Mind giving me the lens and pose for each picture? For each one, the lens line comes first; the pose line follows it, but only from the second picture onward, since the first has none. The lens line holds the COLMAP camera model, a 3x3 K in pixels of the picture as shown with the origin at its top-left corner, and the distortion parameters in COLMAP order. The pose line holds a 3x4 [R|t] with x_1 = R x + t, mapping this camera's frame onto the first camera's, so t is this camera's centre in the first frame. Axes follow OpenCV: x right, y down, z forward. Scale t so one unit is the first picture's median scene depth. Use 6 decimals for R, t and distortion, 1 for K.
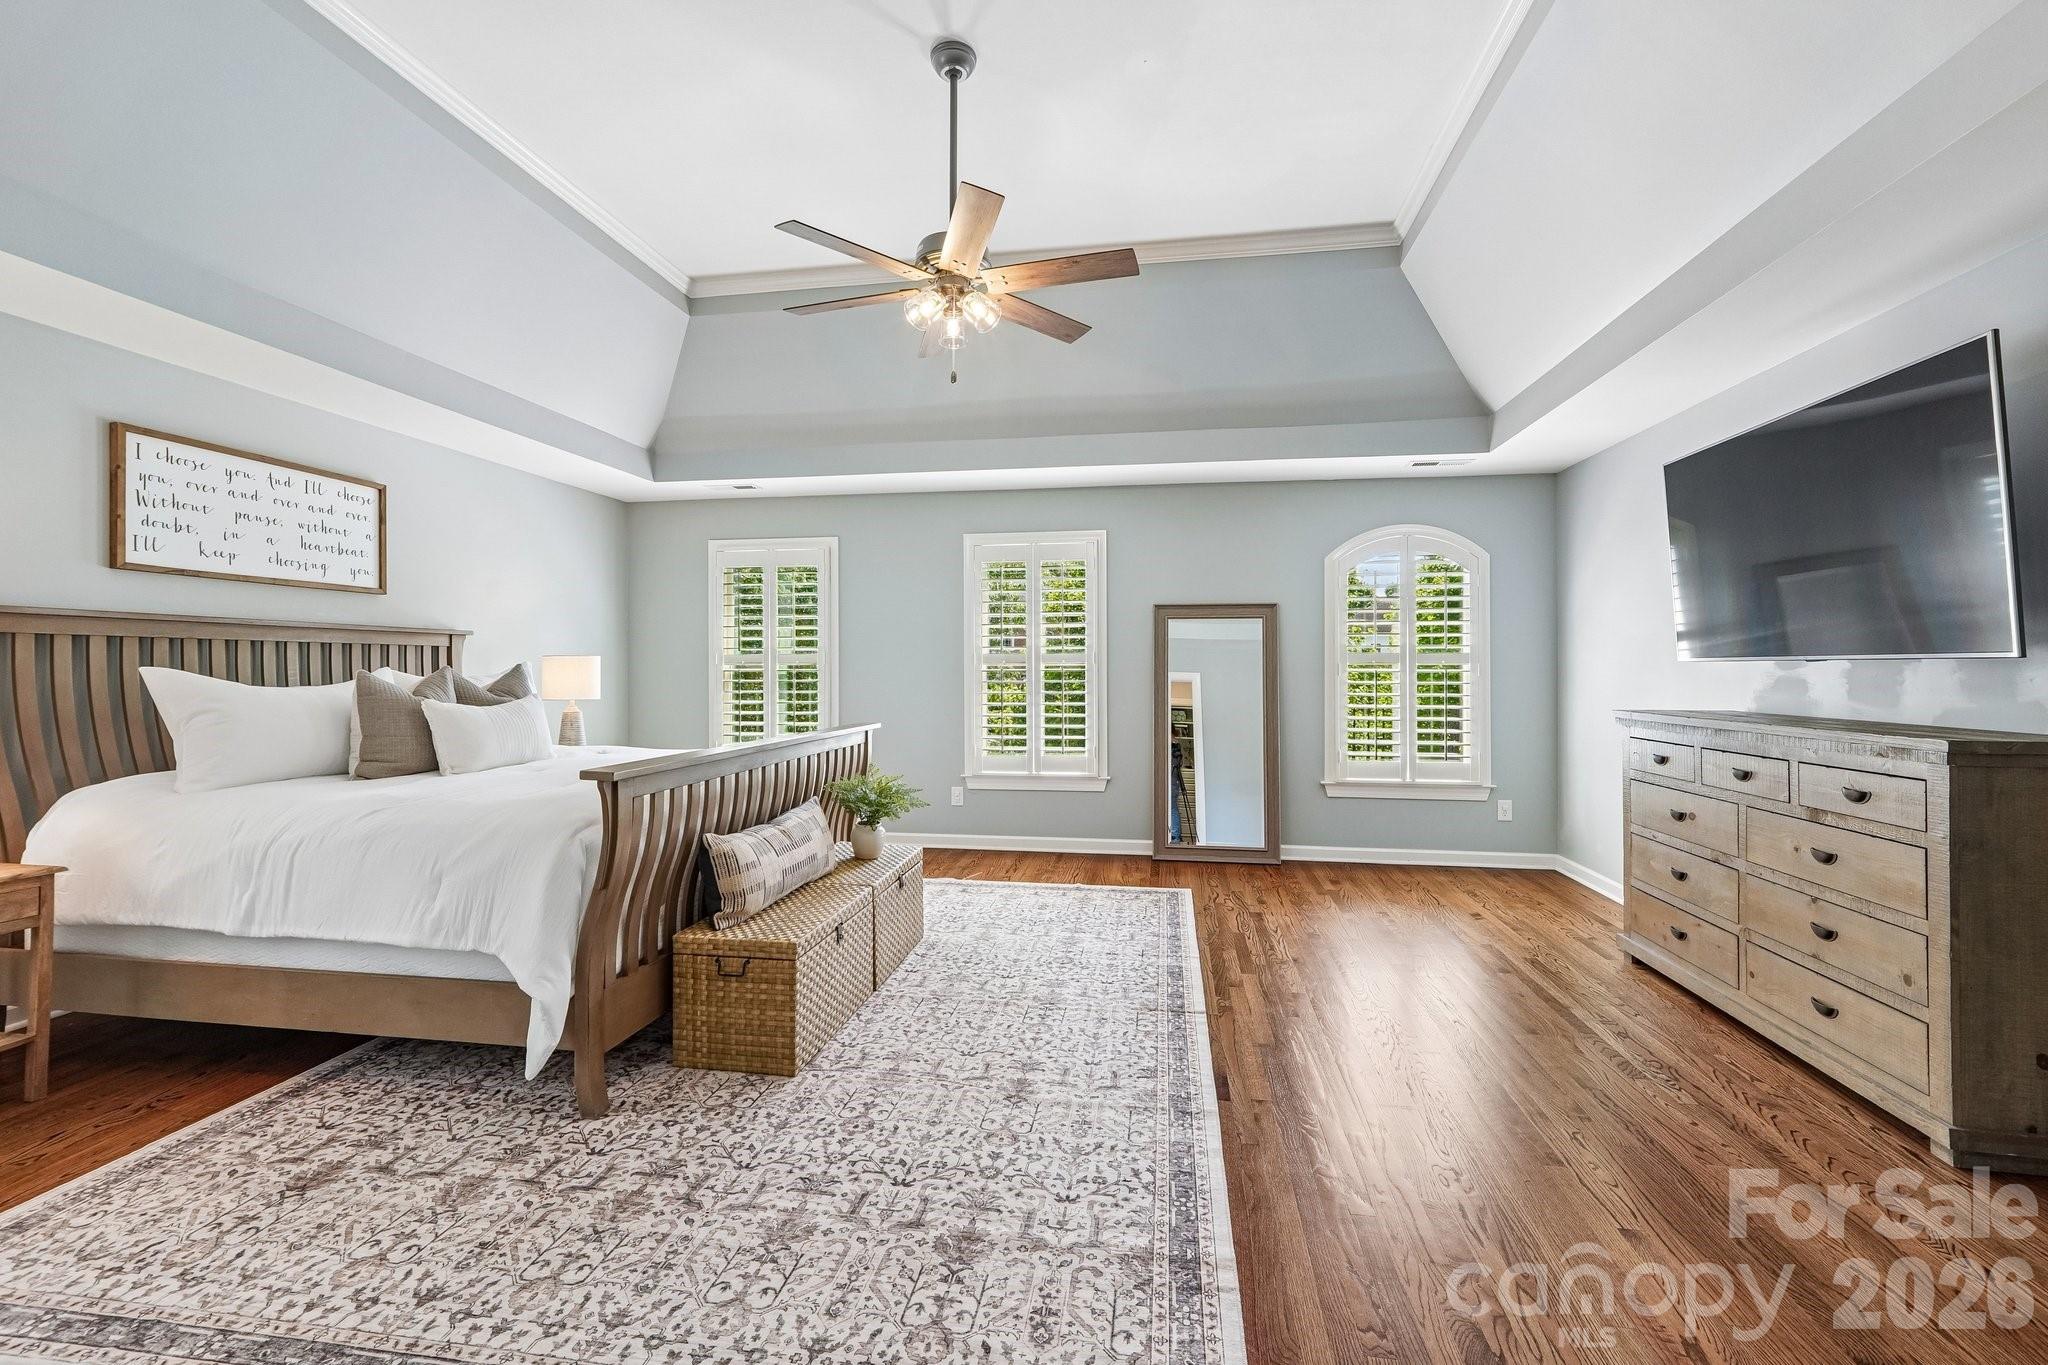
lens RADIAL K [[866.2, 0, 1020.3], [0, 866.2, 660.0], [0, 0, 1]] dist [-0.004652, 0.005299]
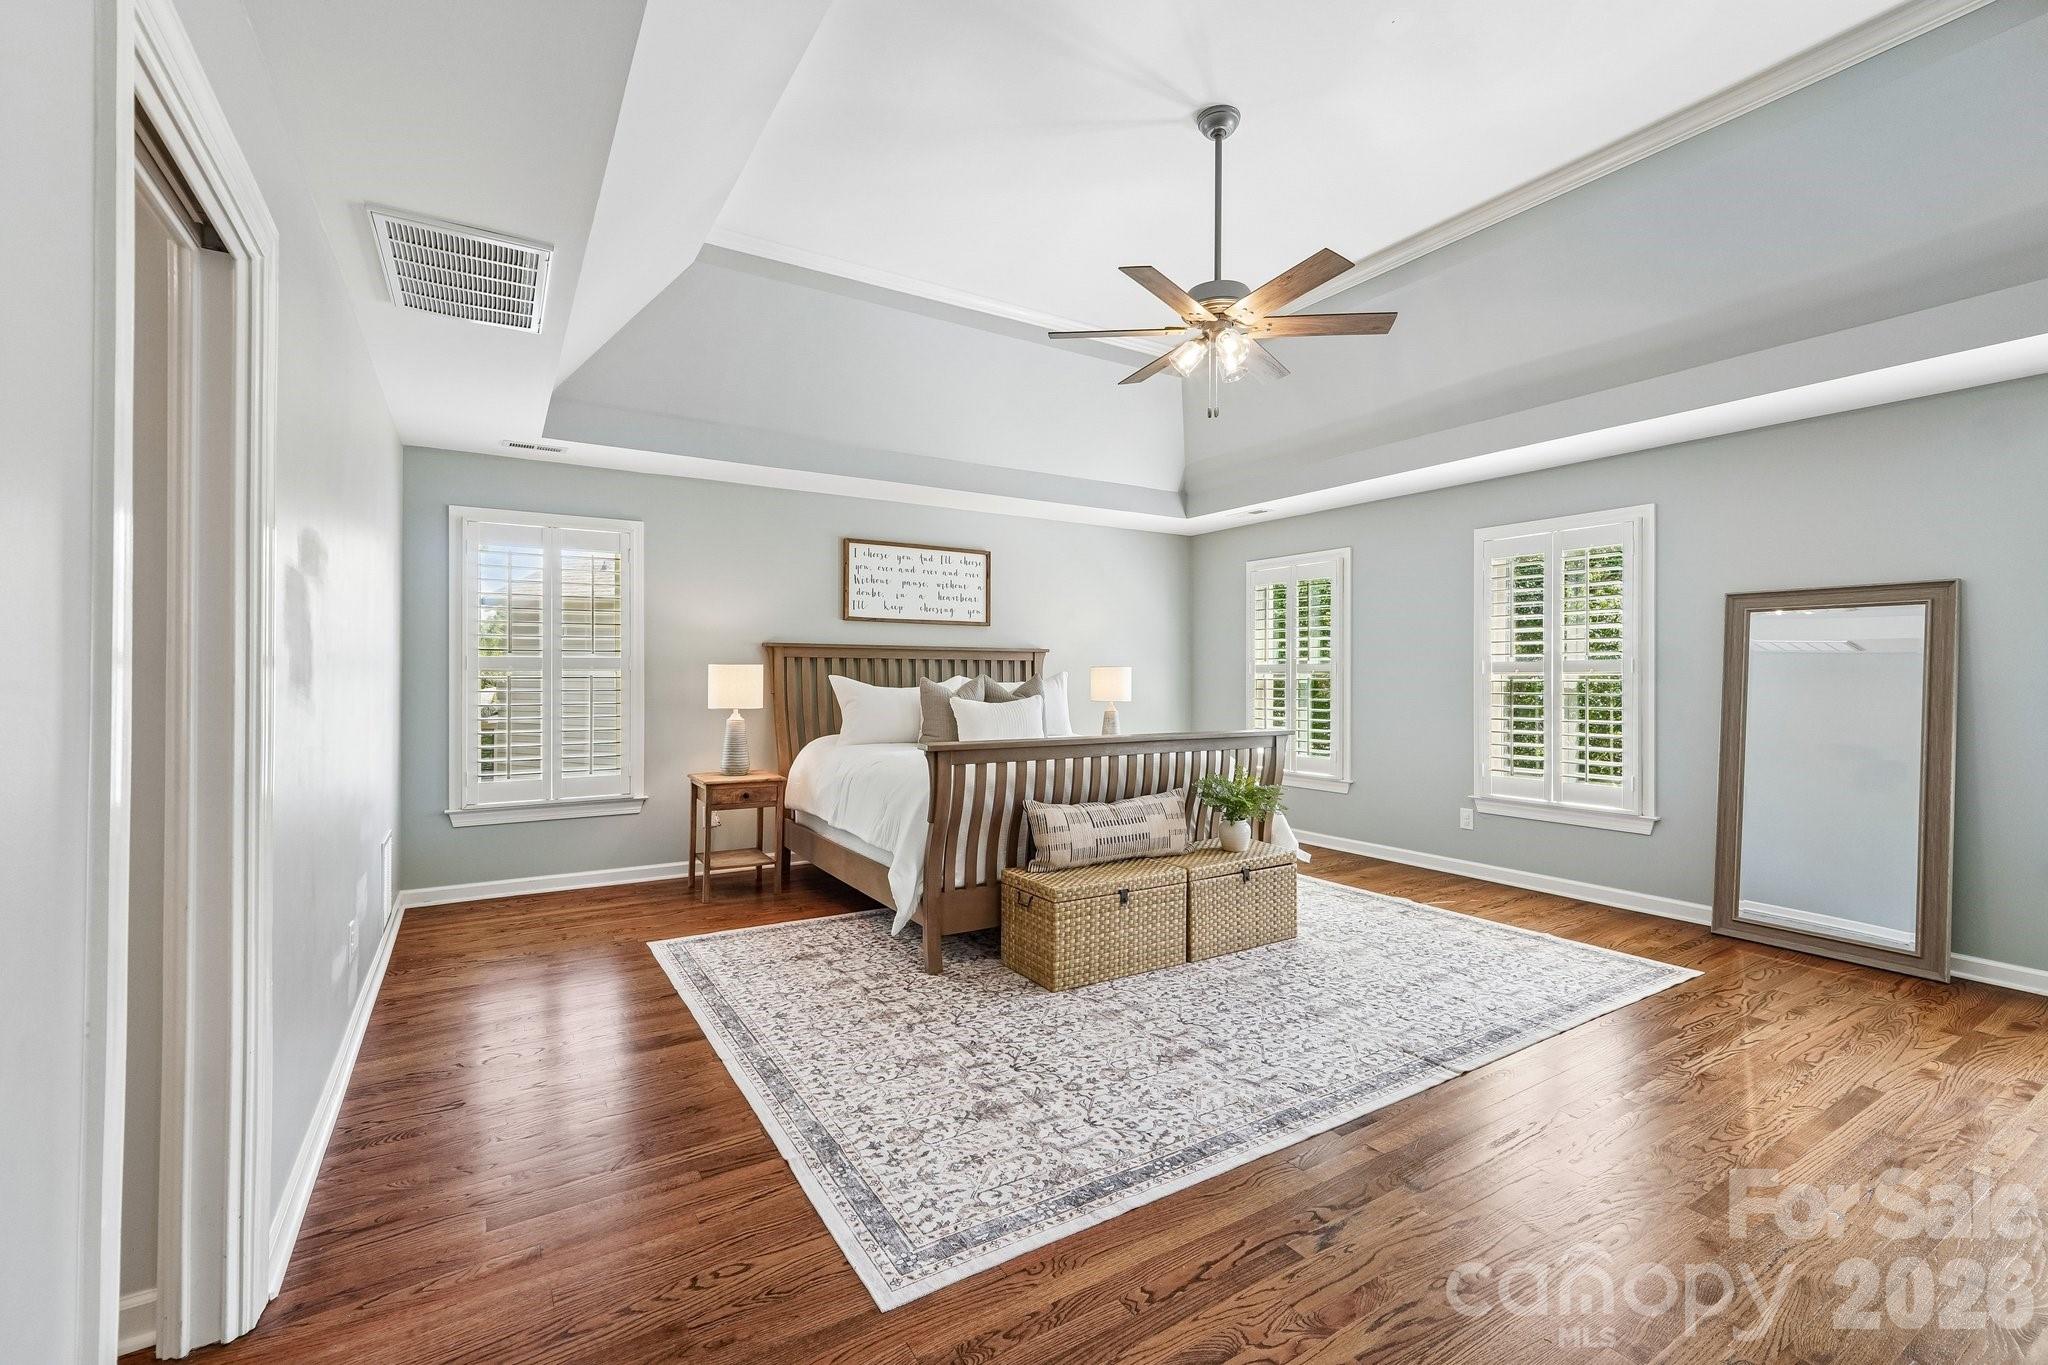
lens RADIAL K [[871.7, 0, 1023.7], [0, 871.7, 669.7], [0, 0, 1]] dist [-0.003066, 0.000470]
pose [[0.663489, -0.002274, -0.748183, 0.580722], [0.003833, 0.999993, 0.000360, -0.002539], [0.748177, -0.003106, 0.663492, 0.085949]]
